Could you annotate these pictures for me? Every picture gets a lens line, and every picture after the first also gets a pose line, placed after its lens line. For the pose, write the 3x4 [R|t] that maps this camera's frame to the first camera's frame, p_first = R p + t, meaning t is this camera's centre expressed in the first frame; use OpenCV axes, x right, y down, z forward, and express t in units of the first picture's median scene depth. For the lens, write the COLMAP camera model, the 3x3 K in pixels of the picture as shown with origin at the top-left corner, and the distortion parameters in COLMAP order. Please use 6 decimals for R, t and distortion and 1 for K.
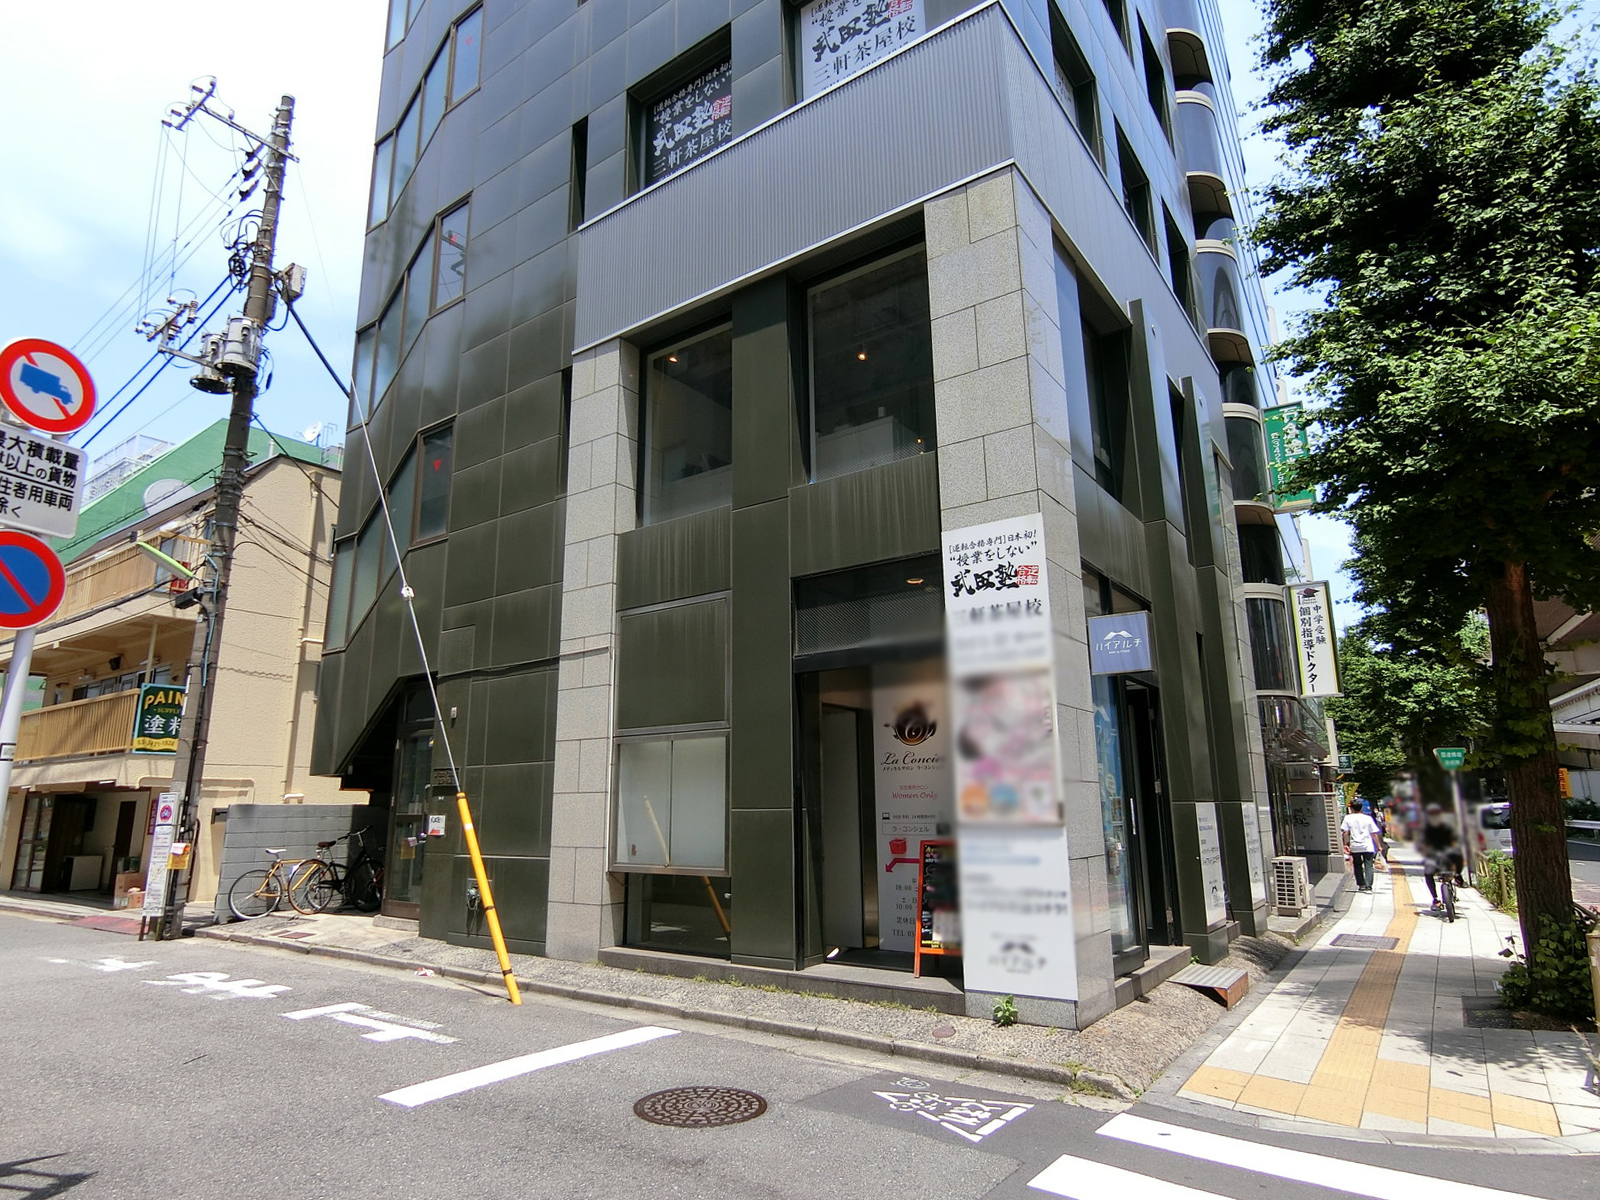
lens RADIAL K [[889.7, 0, 796.5], [0, 889.7, 601.7], [0, 0, 1]] dist [-0.015513, -0.003594]
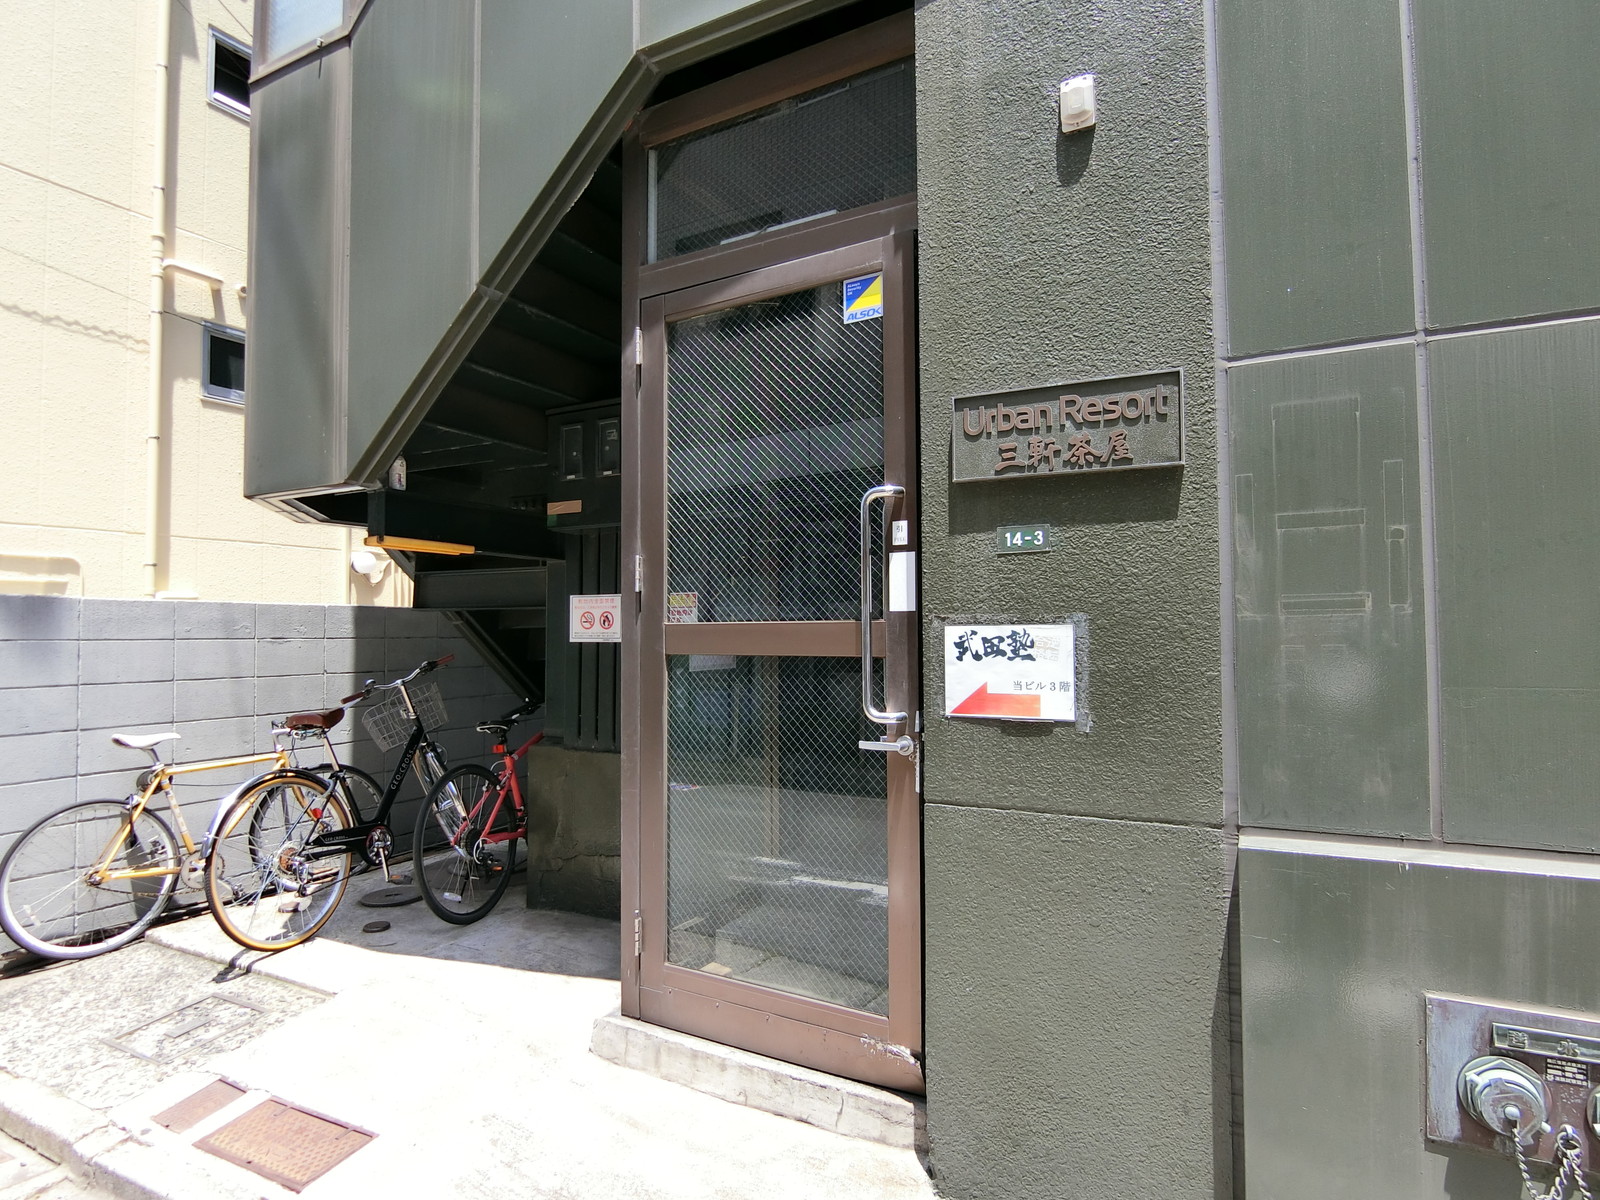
lens RADIAL K [[889.7, 0, 799.3], [0, 889.7, 602.1], [0, 0, 1]] dist [-0.015513, -0.003594]
pose [[0.992945, 0.008910, 0.118240, -0.550928], [-0.031094, 0.981843, 0.187129, 0.232400], [-0.114426, -0.189486, 0.975193, 0.941116]]
